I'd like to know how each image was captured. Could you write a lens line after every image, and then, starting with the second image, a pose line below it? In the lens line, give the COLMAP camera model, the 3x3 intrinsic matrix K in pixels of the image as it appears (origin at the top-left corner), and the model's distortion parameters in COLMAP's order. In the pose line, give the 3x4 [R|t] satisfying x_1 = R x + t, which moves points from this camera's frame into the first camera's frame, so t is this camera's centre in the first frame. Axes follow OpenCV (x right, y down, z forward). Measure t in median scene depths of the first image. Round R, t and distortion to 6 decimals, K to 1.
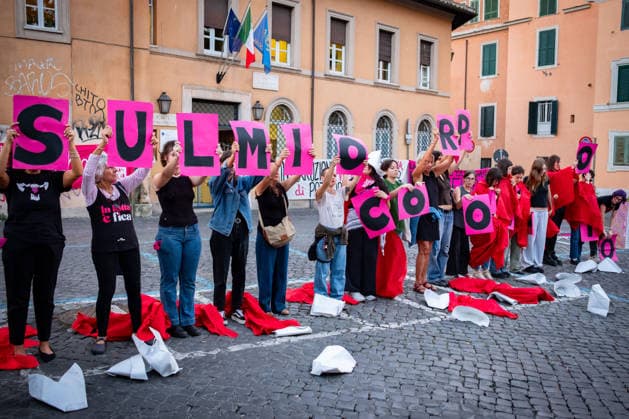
lens RADIAL K [[620.9, 0, 313.1], [0, 620.9, 206.4], [0, 0, 1]] dist [-0.013548, 0.000000]
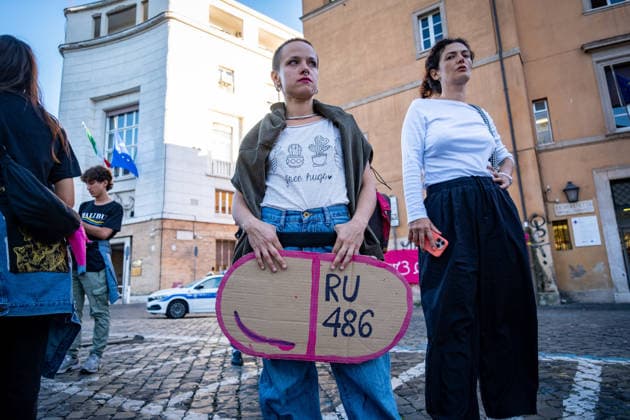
lens RADIAL K [[417.4, 0, 311.7], [0, 417.4, 215.0], [0, 0, 1]] dist [0.004852, -0.010923]
pose [[0.347638, -0.223043, -0.910714, 0.306635], [-0.025379, 0.968700, -0.246932, 0.066488], [0.937285, 0.108956, 0.331096, 0.514250]]
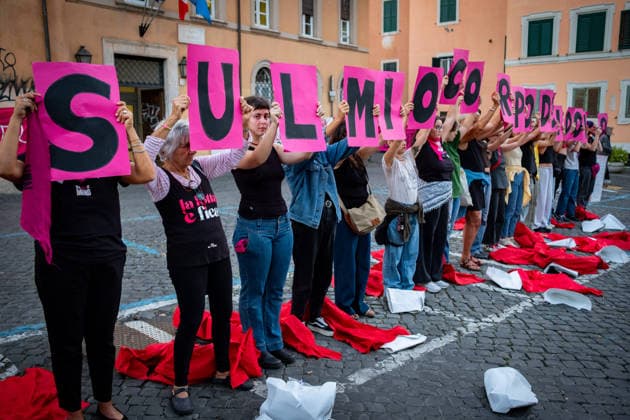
lens RADIAL K [[598.8, 0, 309.2], [0, 598.8, 206.0], [0, 0, 1]] dist [0.007499, 0.000000]
pose [[0.982131, -0.050403, 0.181322, -0.122158], [0.037524, 0.996569, 0.073769, -0.013116], [-0.184418, -0.065647, 0.980653, 0.129169]]
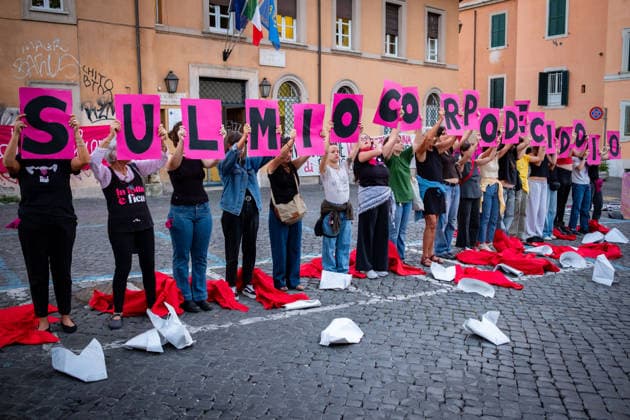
lens RADIAL K [[621.9, 0, 314.1], [0, 621.9, 210.2], [0, 0, 1]] dist [-0.013548, 0.000000]
pose [[0.999713, -0.018334, -0.015388, 0.002544], [0.019000, 0.998838, 0.044285, -0.000324], [0.014558, -0.044565, 0.998900, -0.010370]]
